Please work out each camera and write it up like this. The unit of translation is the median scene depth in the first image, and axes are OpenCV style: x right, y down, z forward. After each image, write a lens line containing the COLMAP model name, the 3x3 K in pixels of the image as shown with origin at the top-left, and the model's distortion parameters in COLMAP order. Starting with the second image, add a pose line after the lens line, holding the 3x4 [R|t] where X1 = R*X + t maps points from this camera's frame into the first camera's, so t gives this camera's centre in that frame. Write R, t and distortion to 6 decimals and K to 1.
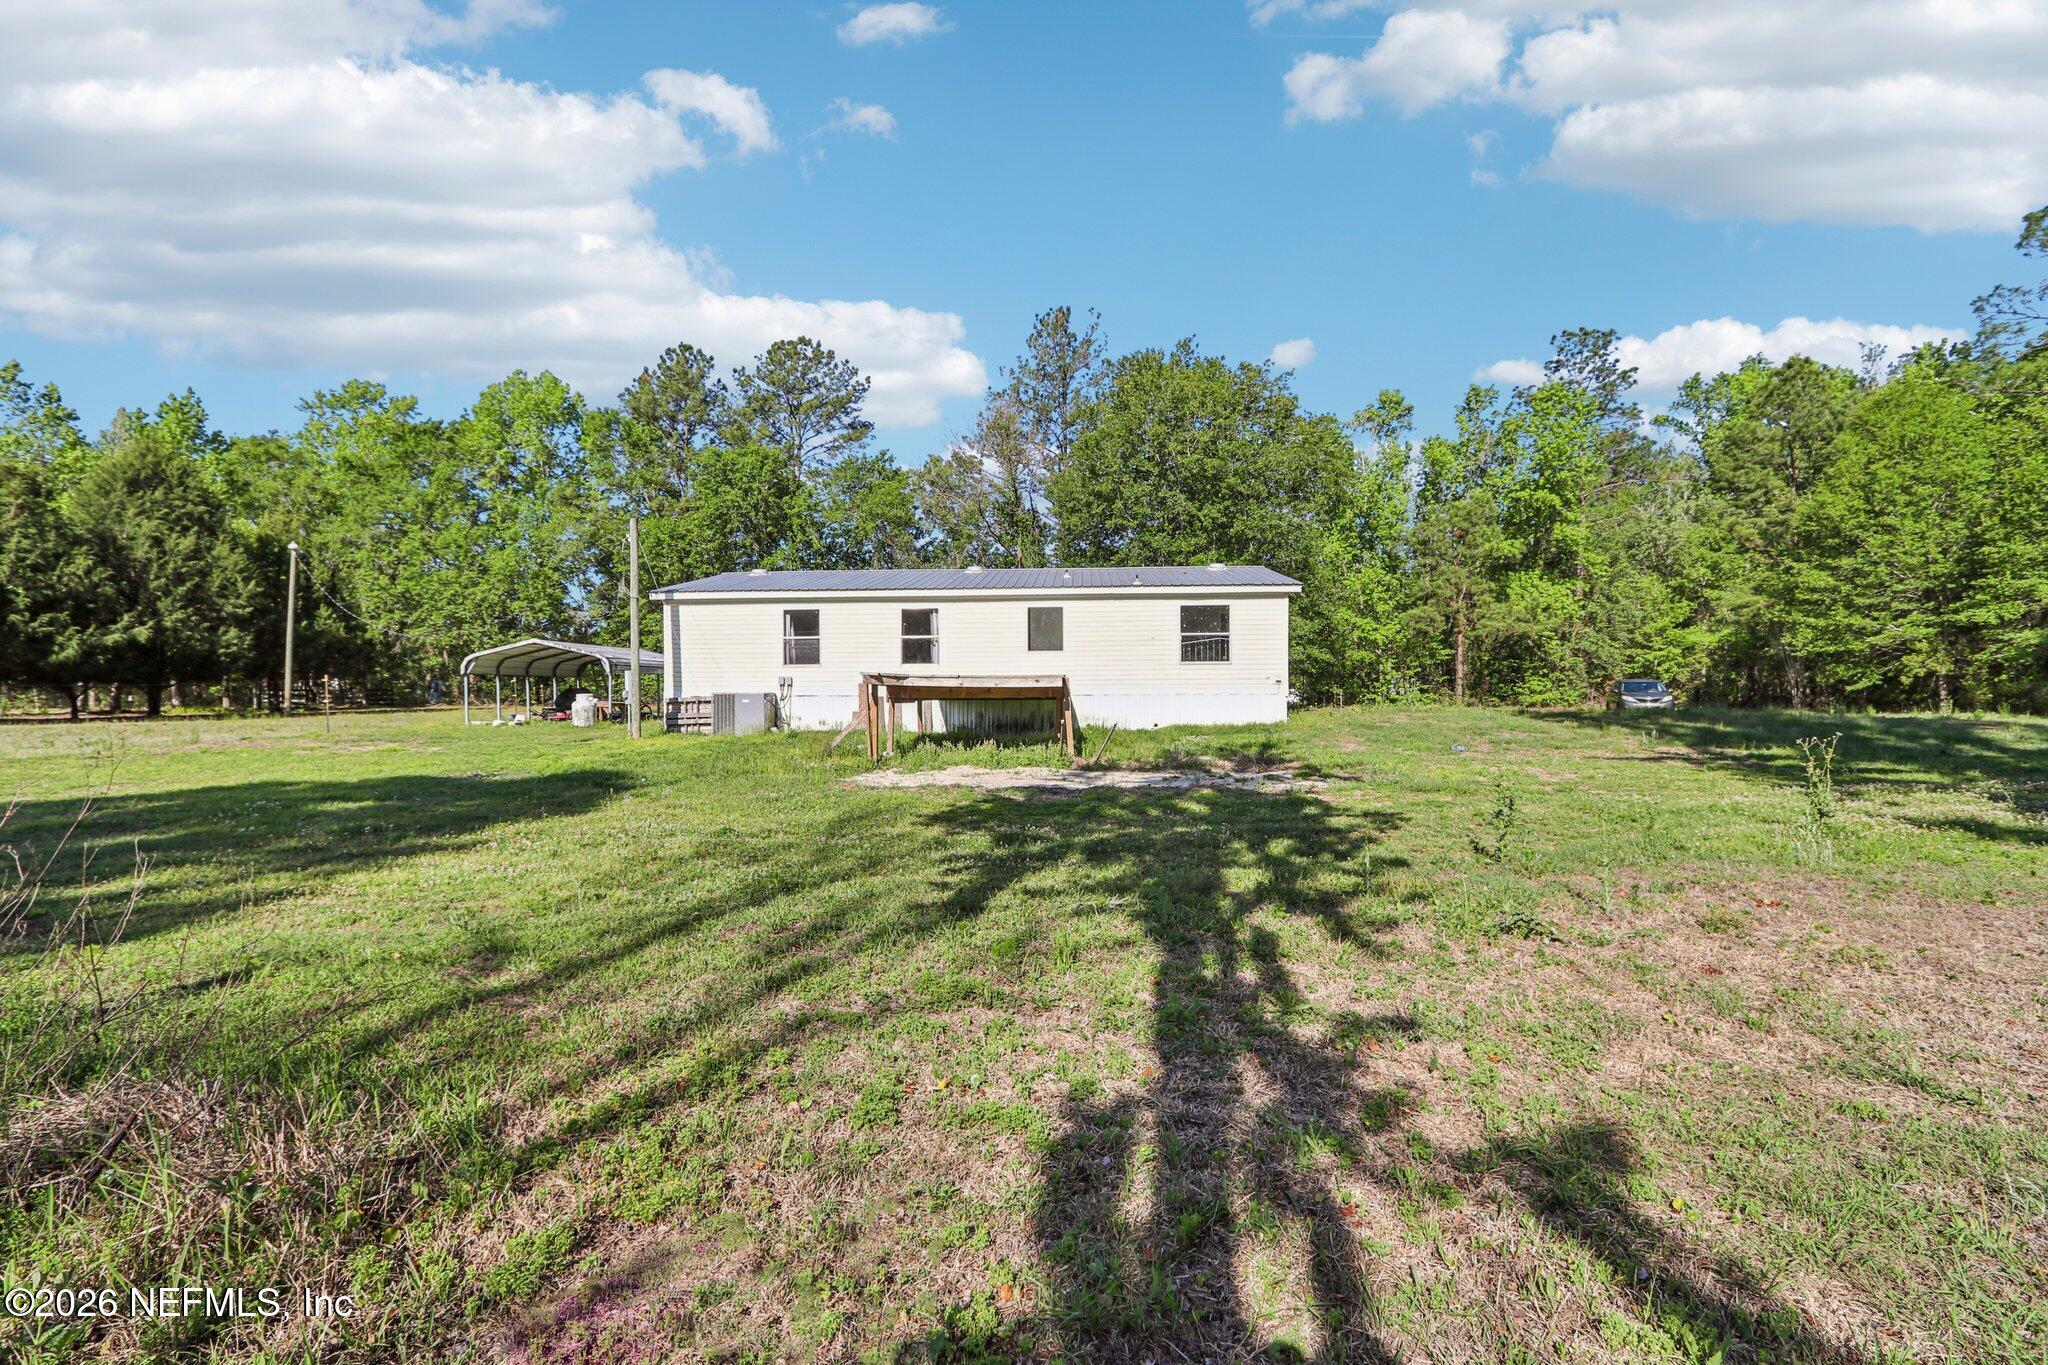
lens RADIAL K [[979.2, 0, 1025.1], [0, 979.2, 686.0], [0, 0, 1]] dist [-0.021900, -0.000656]
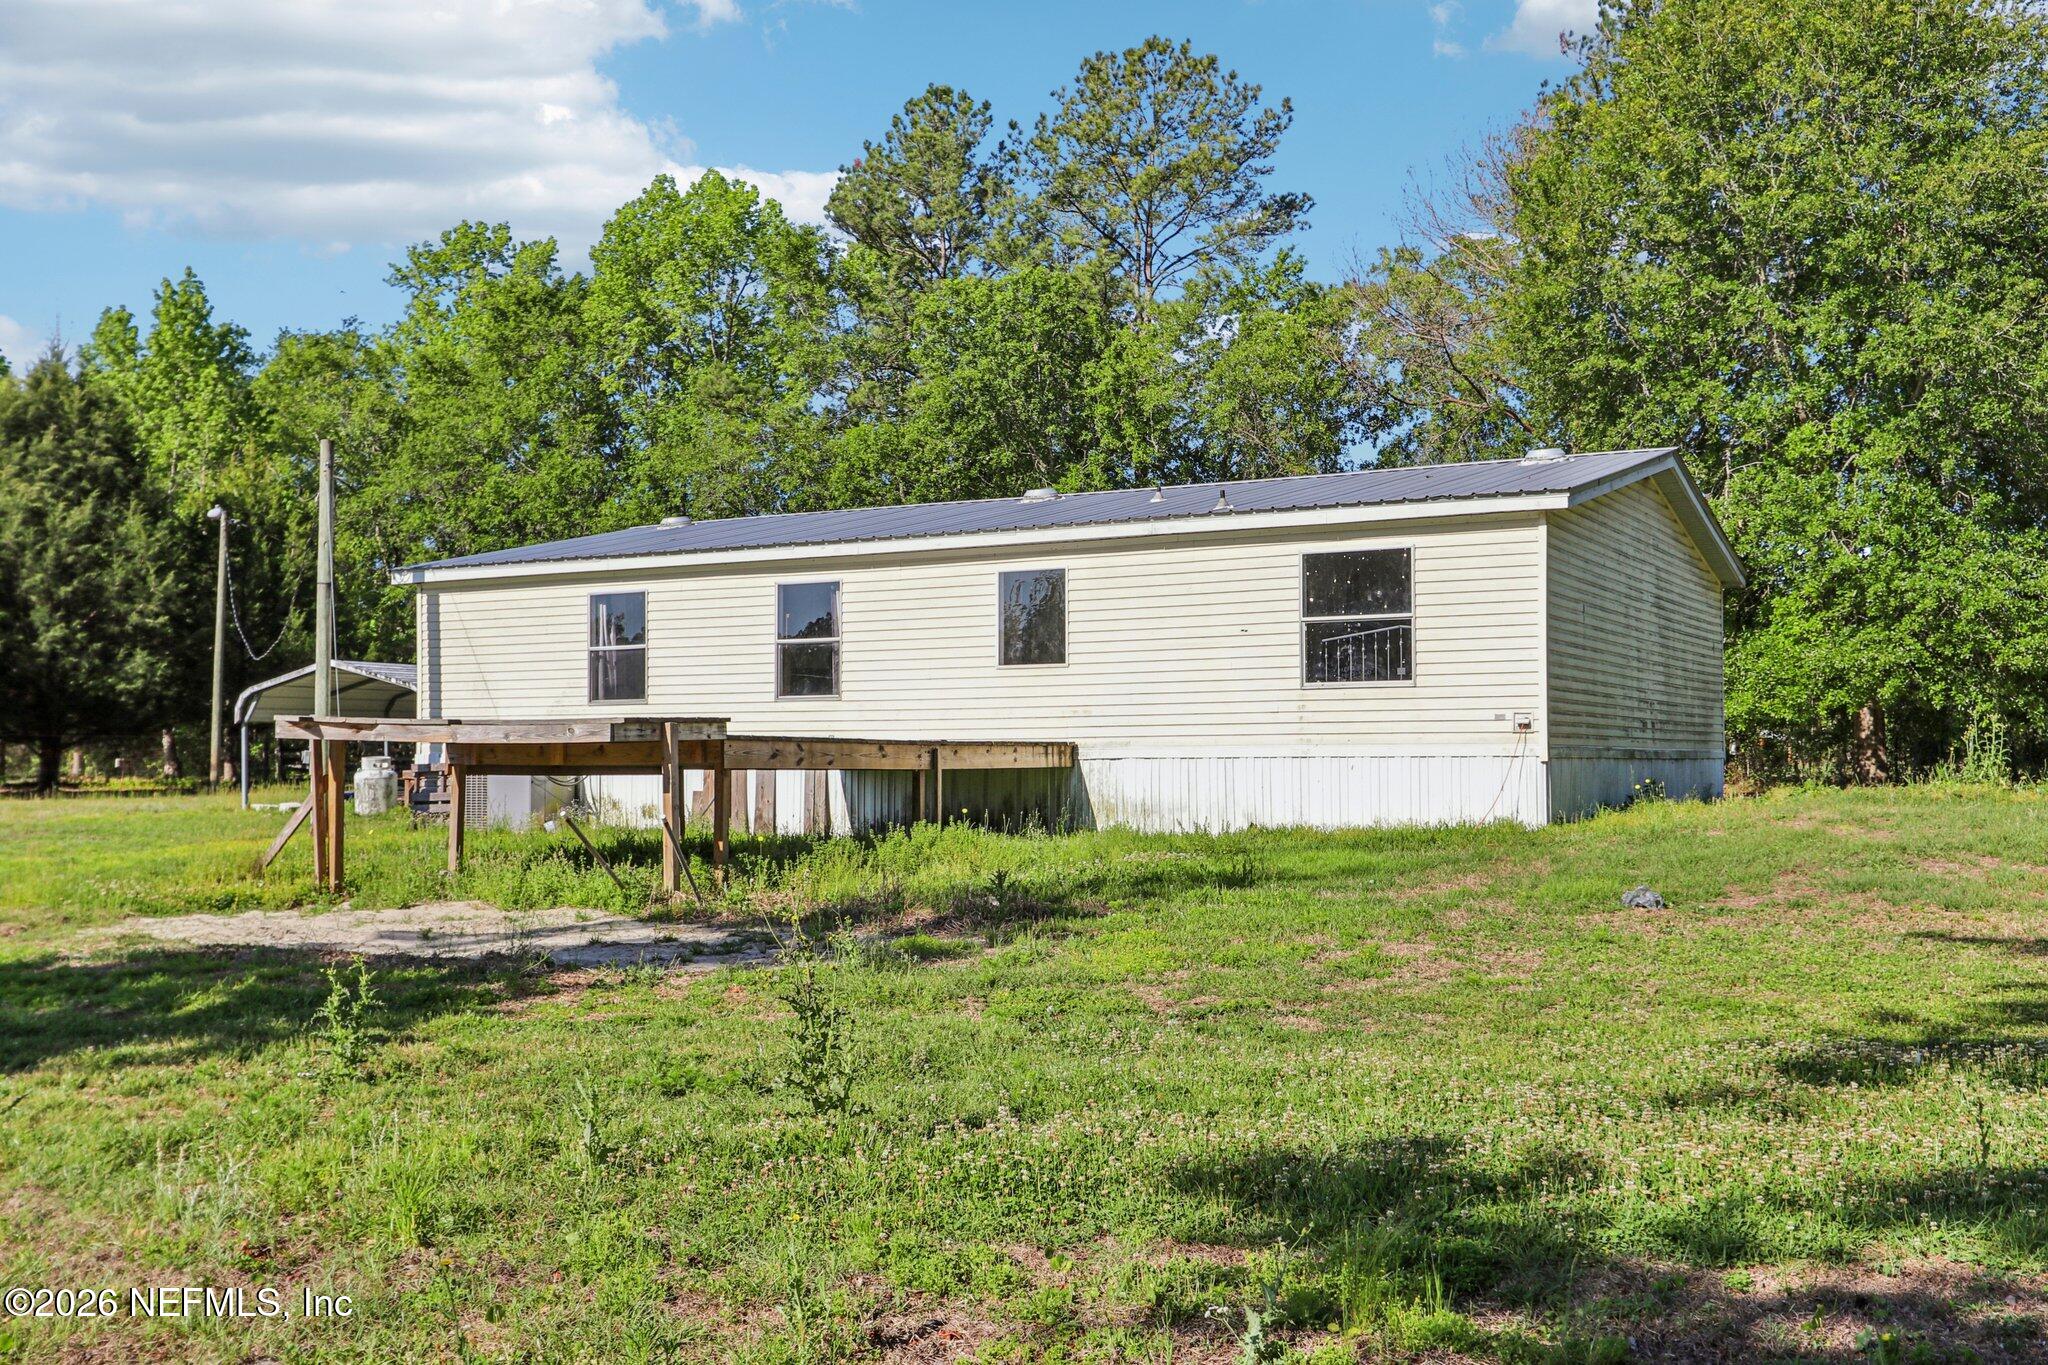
lens RADIAL K [[2019.6, 0, 1023.8], [0, 2019.6, 687.7], [0, 0, 1]] dist [0.013993, 0.000000]
pose [[0.899712, -0.014711, -0.436236, 0.260660], [0.003811, 0.999659, -0.025851, 0.000095], [0.436467, 0.021596, 0.899461, 0.080090]]
